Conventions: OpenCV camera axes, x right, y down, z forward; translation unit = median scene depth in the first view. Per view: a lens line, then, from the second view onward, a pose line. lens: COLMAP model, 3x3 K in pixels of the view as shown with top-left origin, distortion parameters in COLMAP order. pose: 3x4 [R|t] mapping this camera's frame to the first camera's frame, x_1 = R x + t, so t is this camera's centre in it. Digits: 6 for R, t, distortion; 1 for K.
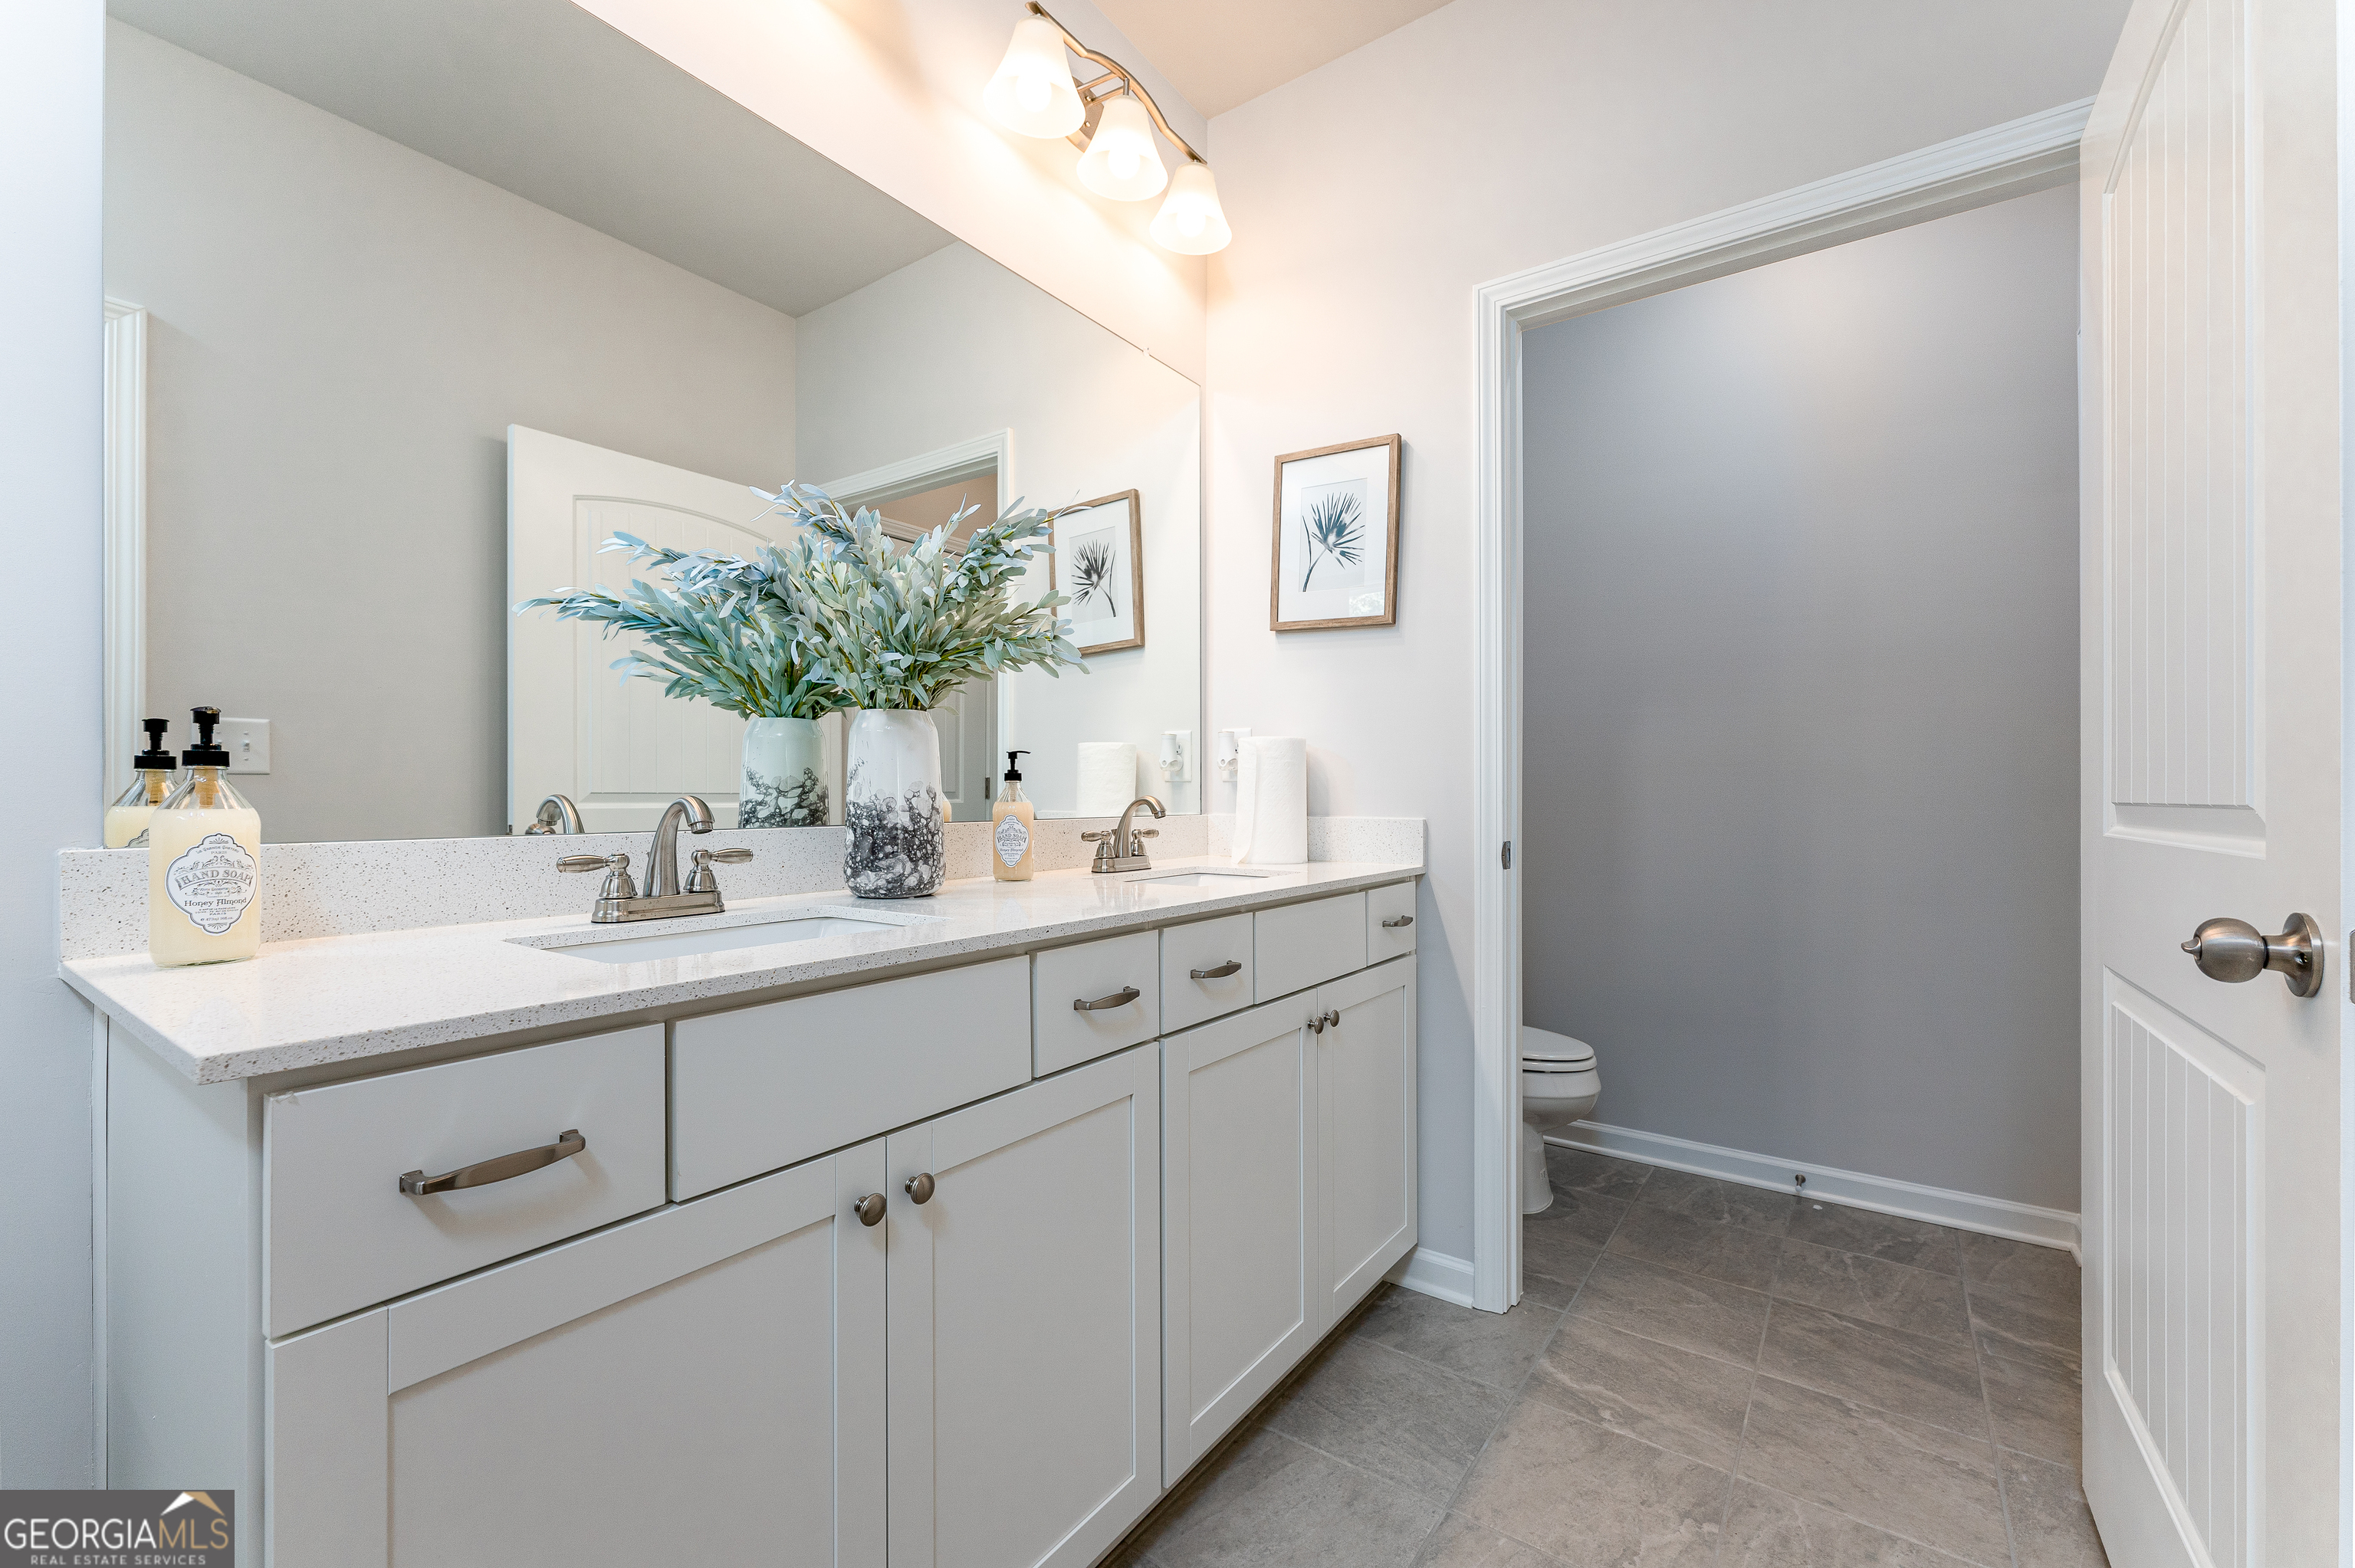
lens RADIAL K [[948.6, 0, 1158.1], [0, 948.6, 789.0], [0, 0, 1]] dist [-0.000485, -0.000012]
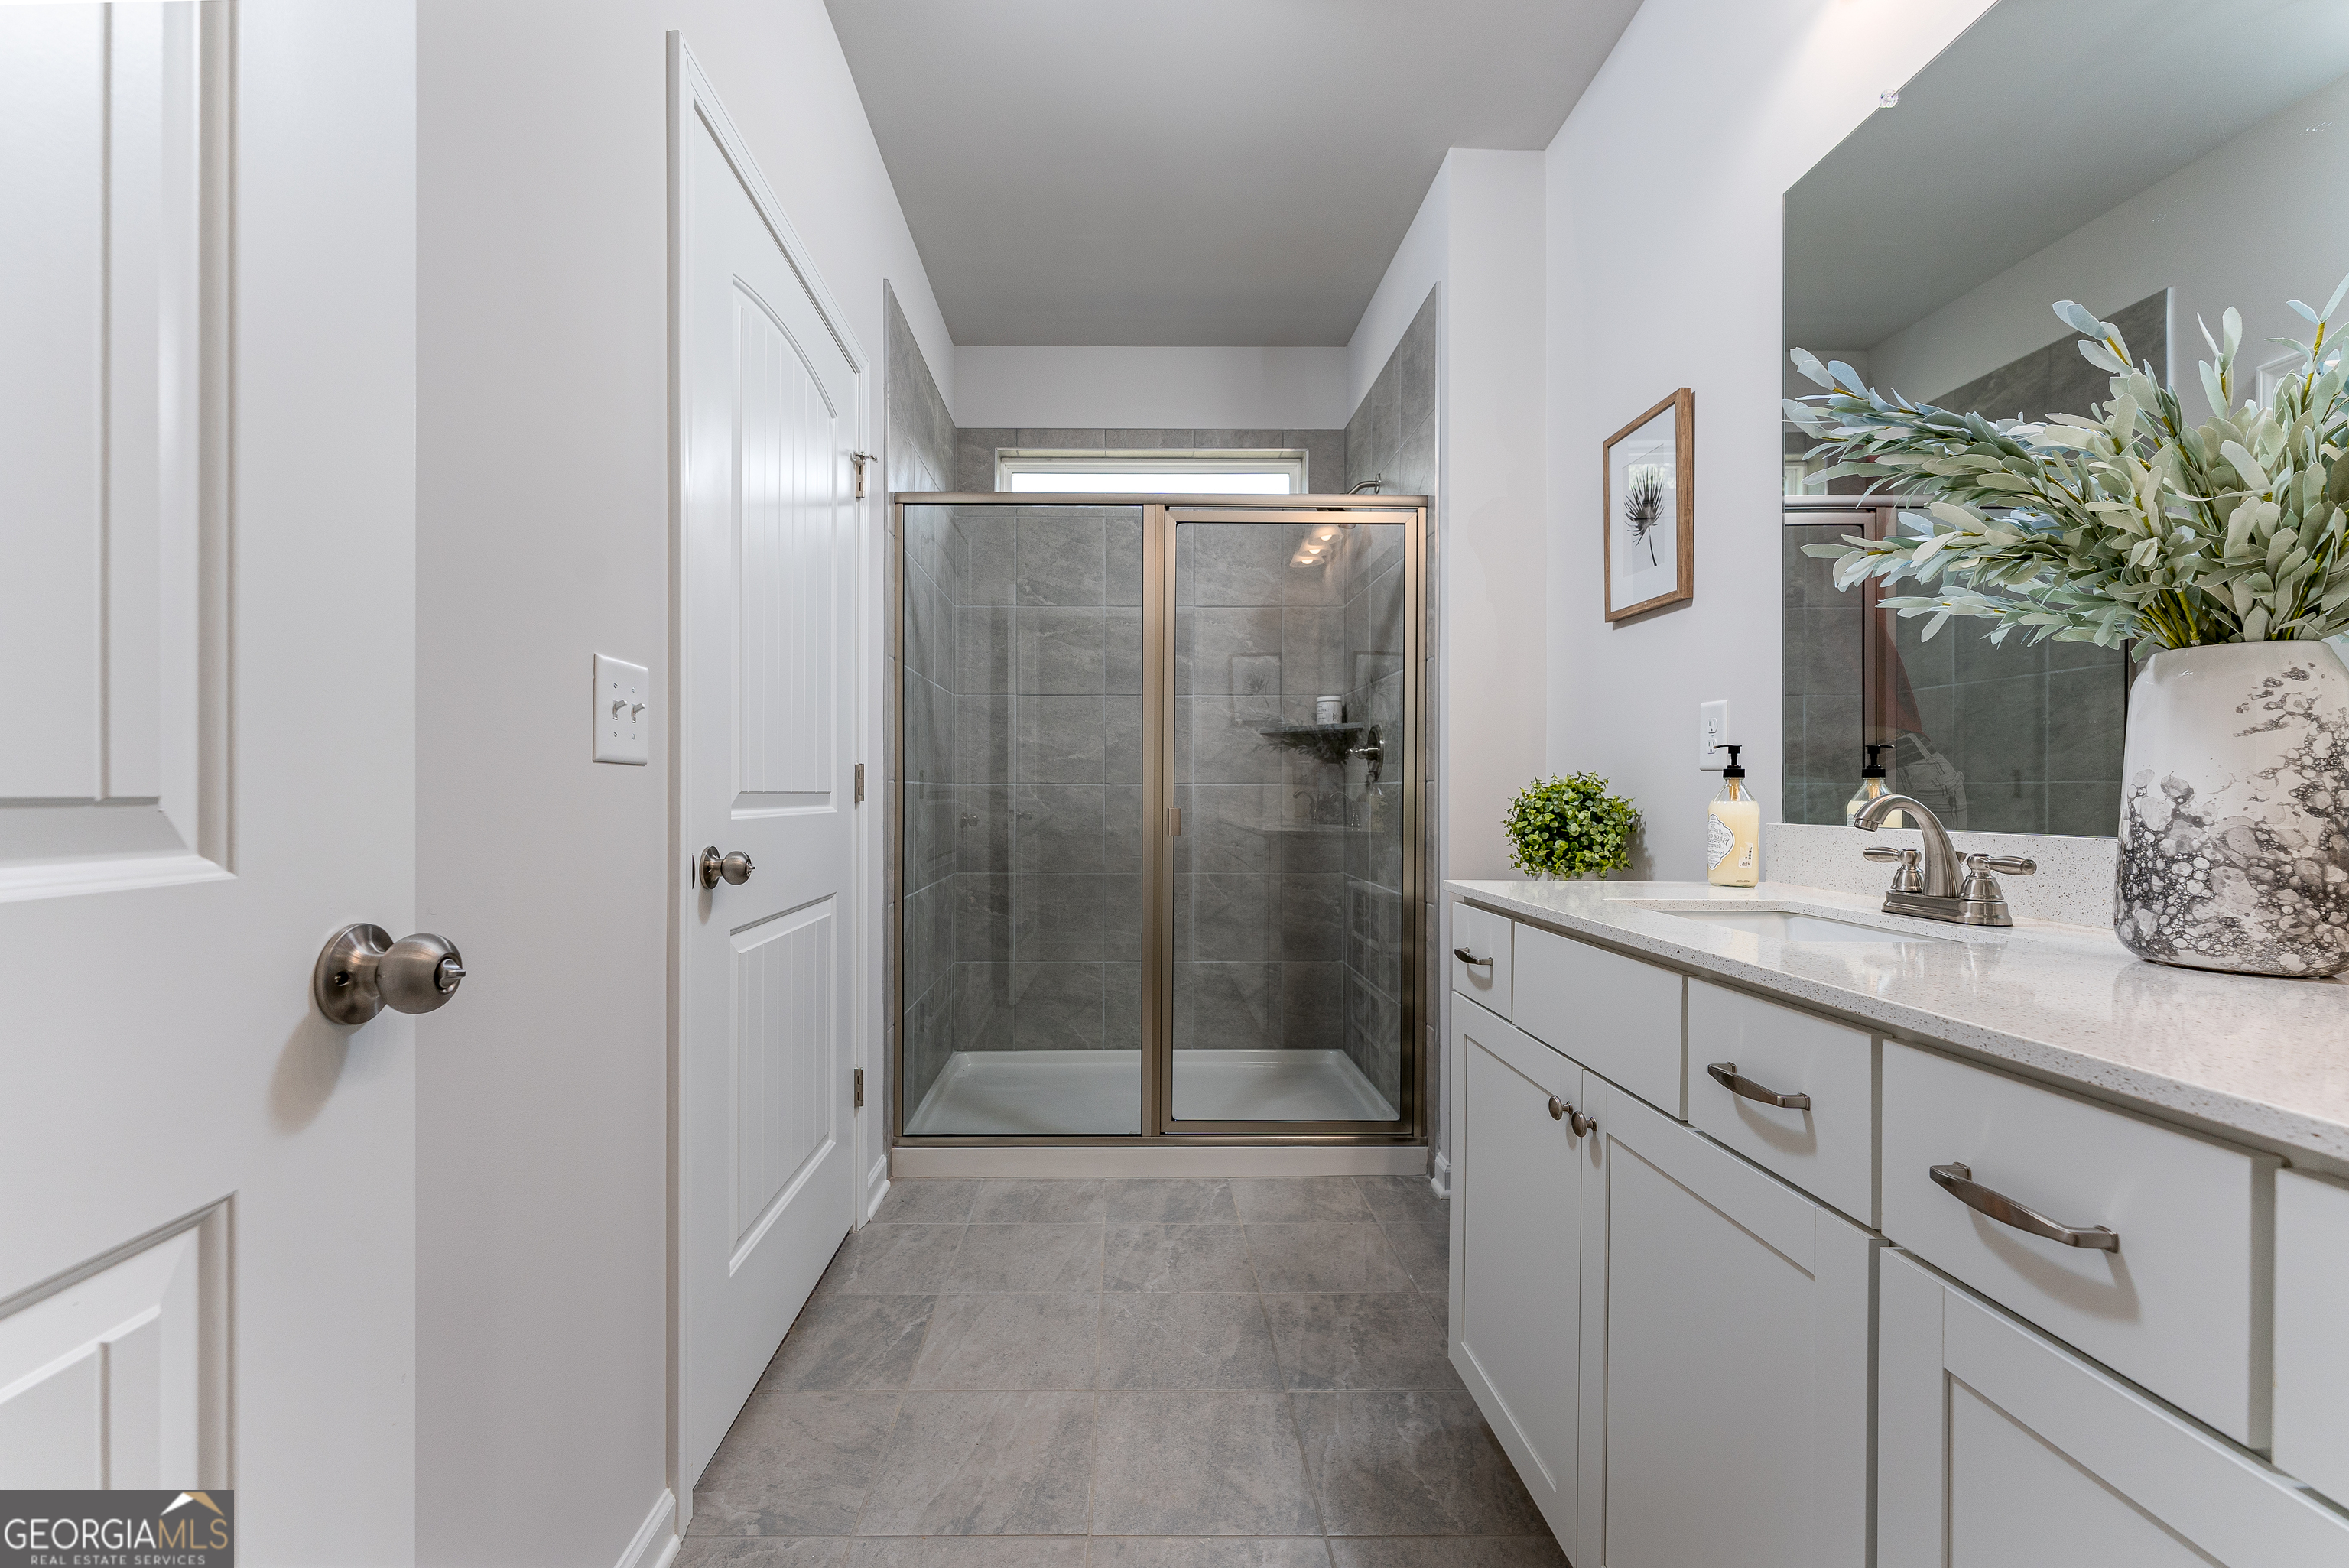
lens RADIAL K [[944.9, 0, 1174.5], [0, 944.9, 784.0], [0, 0, 1]] dist [0.002438, 0.000049]
pose [[-0.770541, -0.002664, -0.637385, 0.734546], [0.012318, 0.999742, -0.019071, 0.005072], [0.637271, -0.022546, -0.770310, 1.285195]]
